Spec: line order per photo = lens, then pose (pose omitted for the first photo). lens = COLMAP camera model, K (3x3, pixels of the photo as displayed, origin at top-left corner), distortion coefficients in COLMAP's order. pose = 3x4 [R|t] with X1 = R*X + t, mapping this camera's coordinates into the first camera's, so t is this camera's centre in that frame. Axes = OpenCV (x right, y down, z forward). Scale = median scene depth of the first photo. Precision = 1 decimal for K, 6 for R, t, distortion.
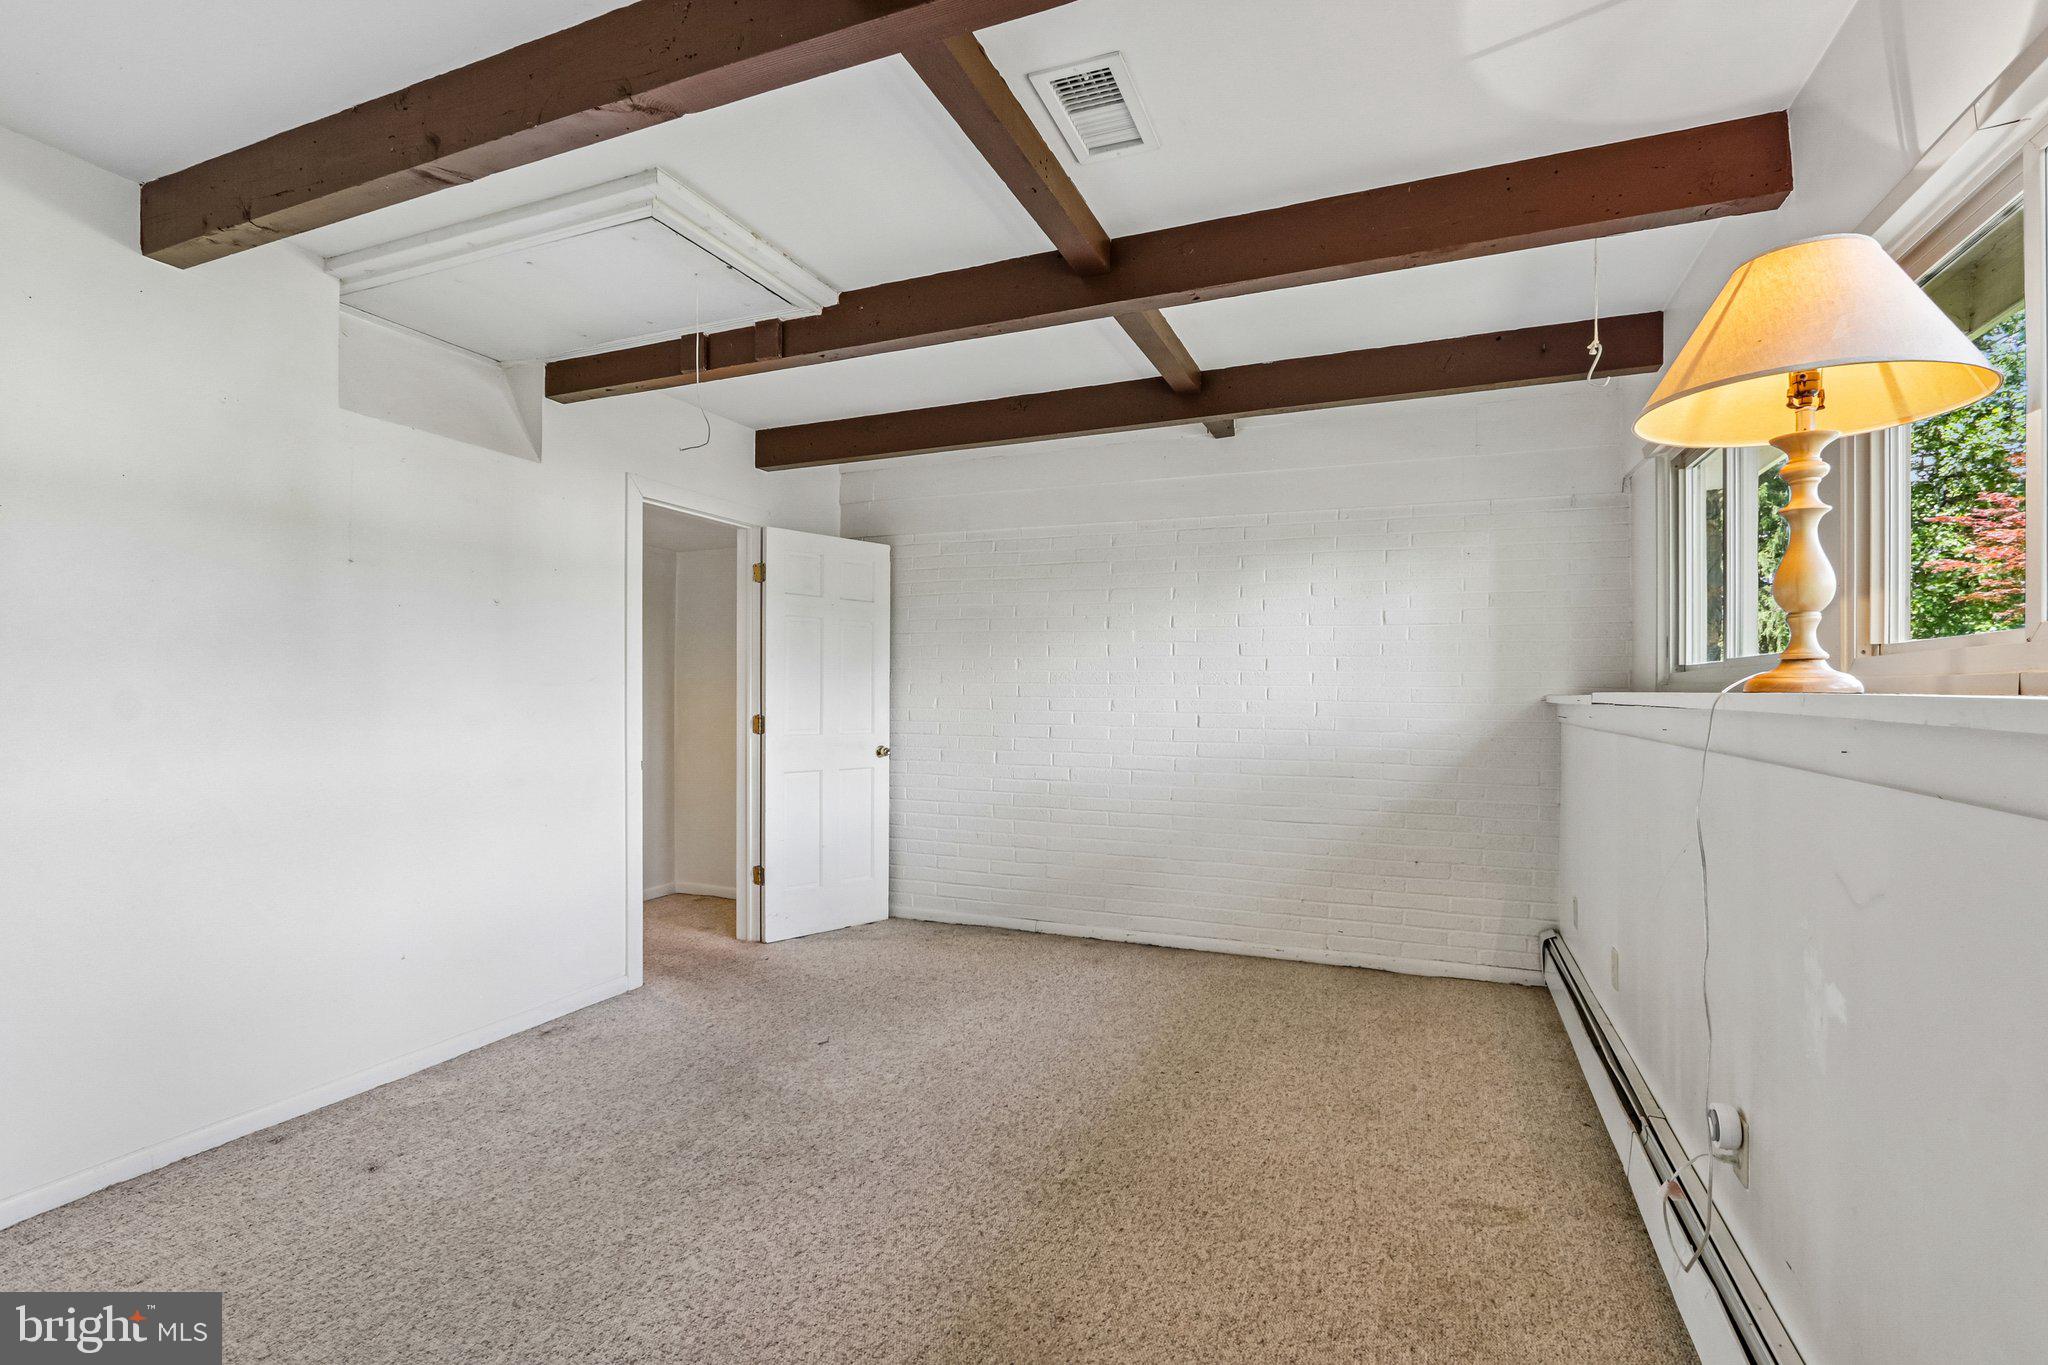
lens RADIAL K [[967.2, 0, 1022.2], [0, 967.2, 693.7], [0, 0, 1]] dist [-0.017019, 0.002945]
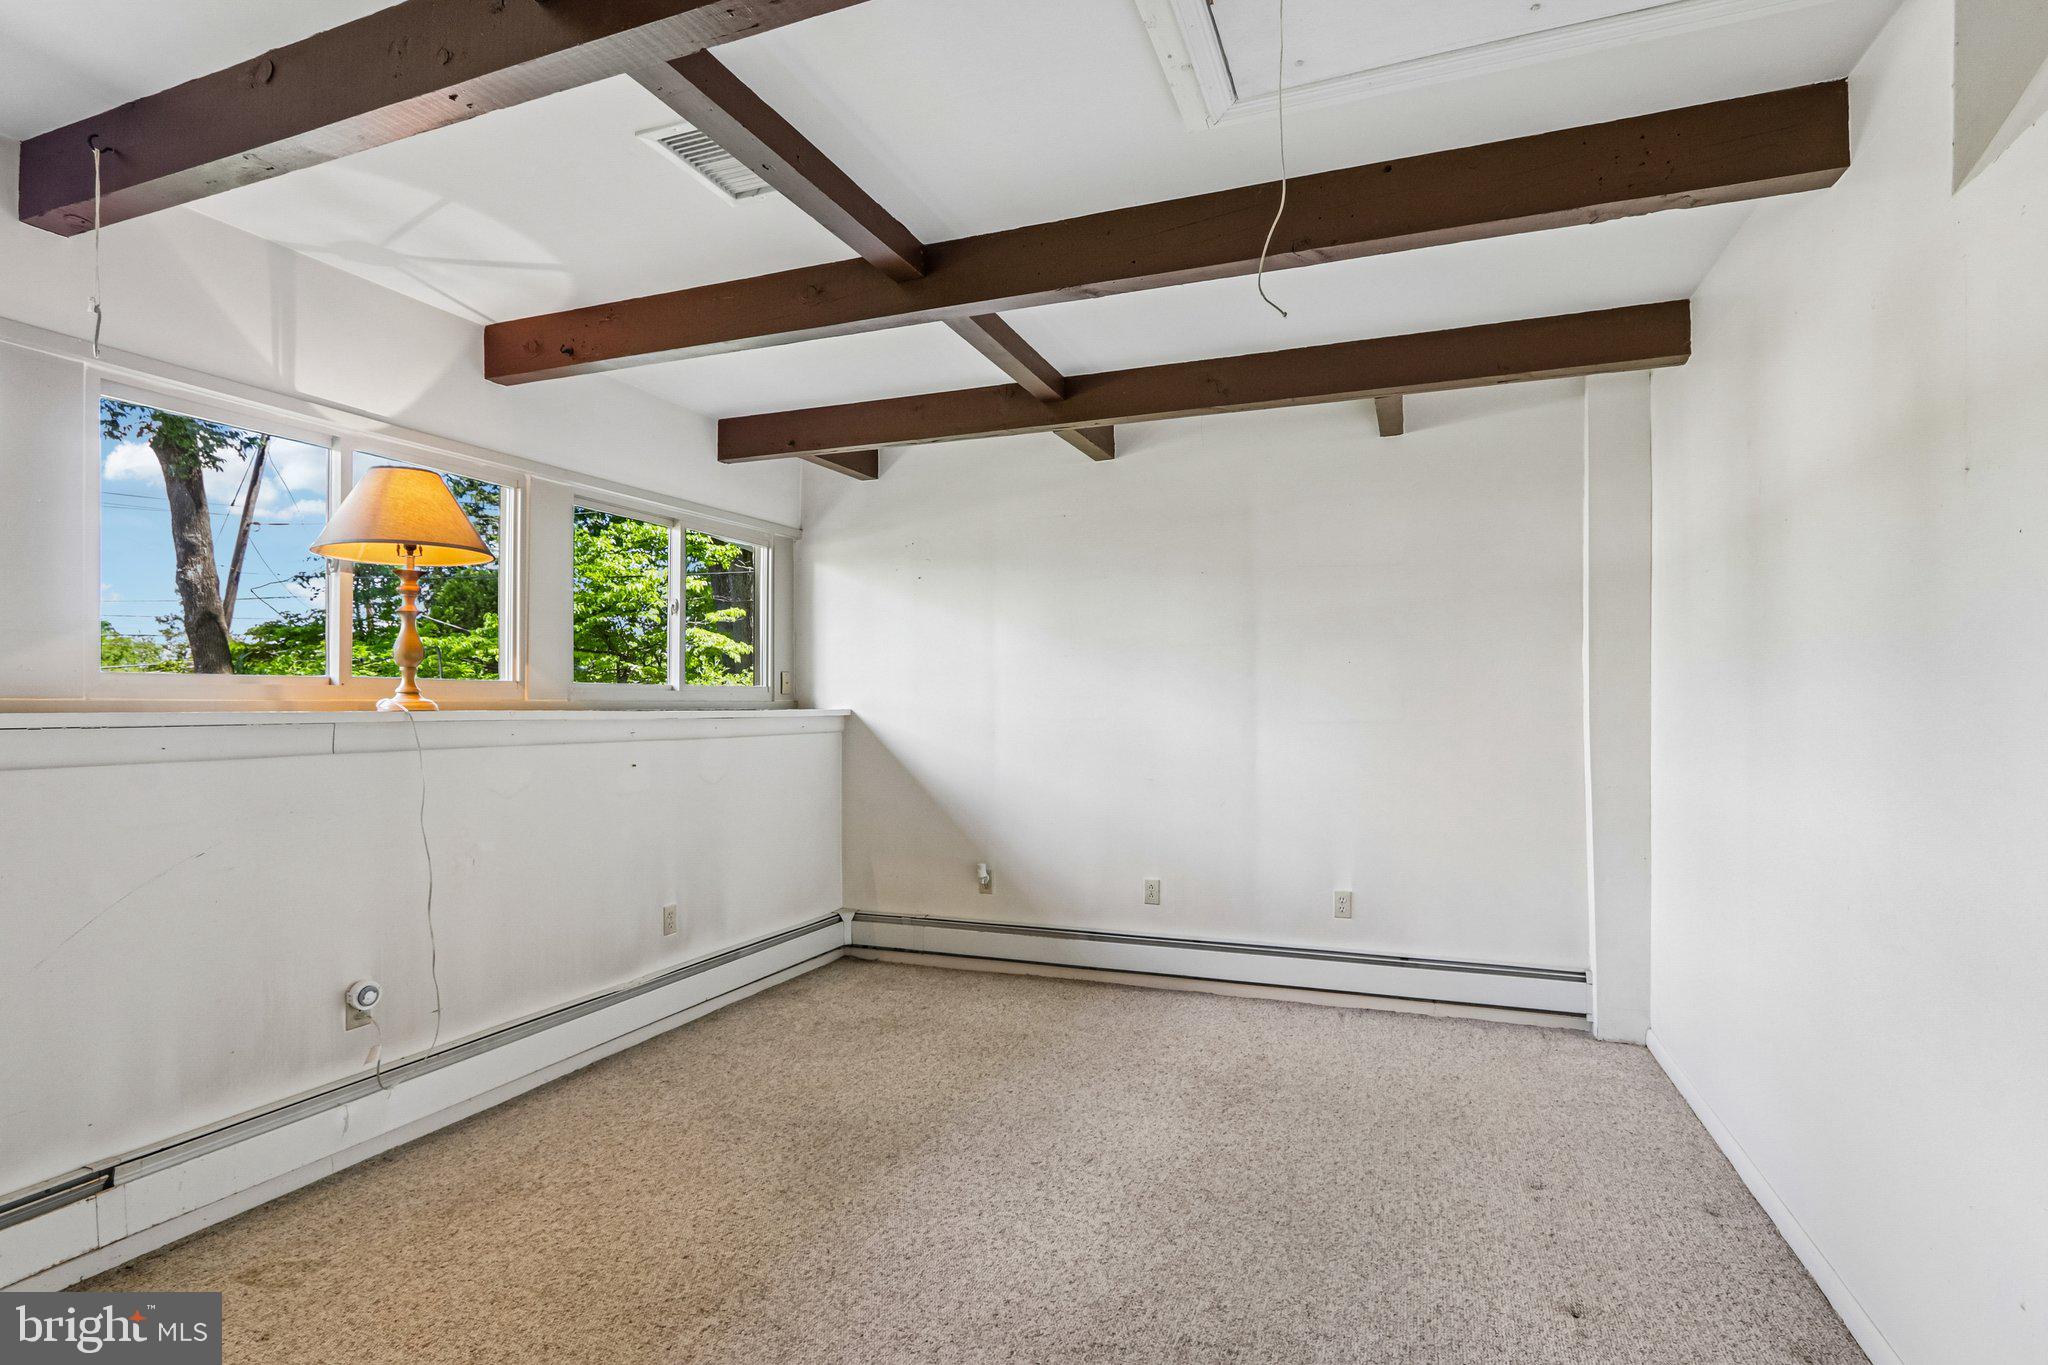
lens RADIAL K [[967.2, 0, 1037.6], [0, 967.2, 694.0], [0, 0, 1]] dist [-0.017019, 0.002945]
pose [[-0.999349, -0.001758, -0.036048, -0.124875], [-0.001487, 0.999971, -0.007531, -0.008417], [0.036060, -0.007472, -0.999322, 1.124336]]
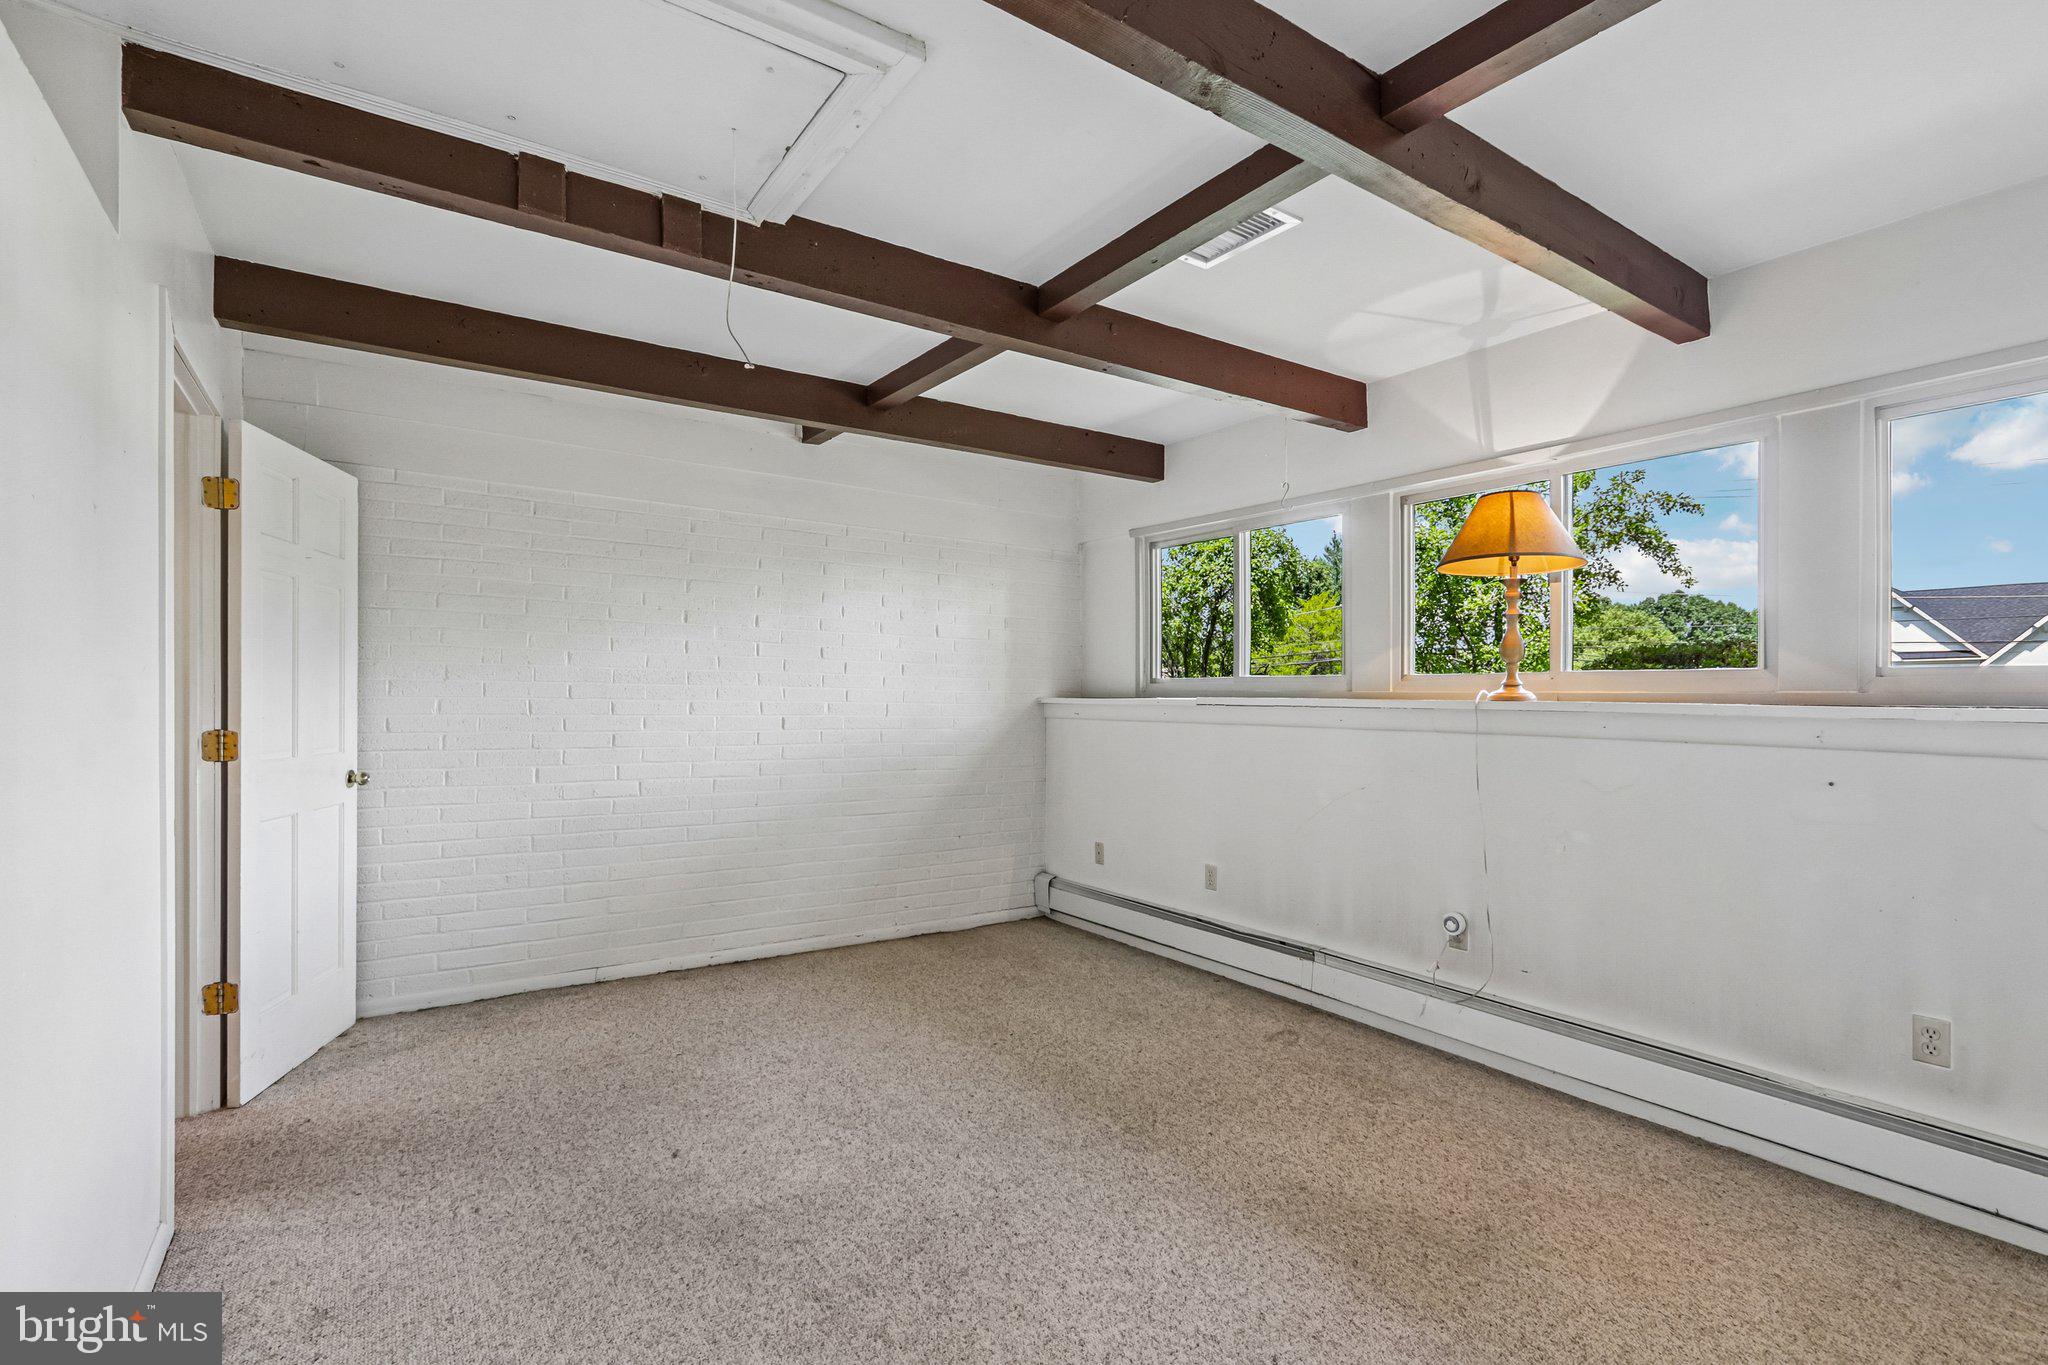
lens RADIAL K [[967.2, 0, 1030.7], [0, 967.2, 683.8], [0, 0, 1]] dist [-0.017019, 0.002945]
pose [[0.527596, 0.010863, 0.849426, -0.605344], [-0.005989, 0.999941, -0.009068, -0.005174], [-0.849475, -0.000303, 0.527630, 0.304687]]
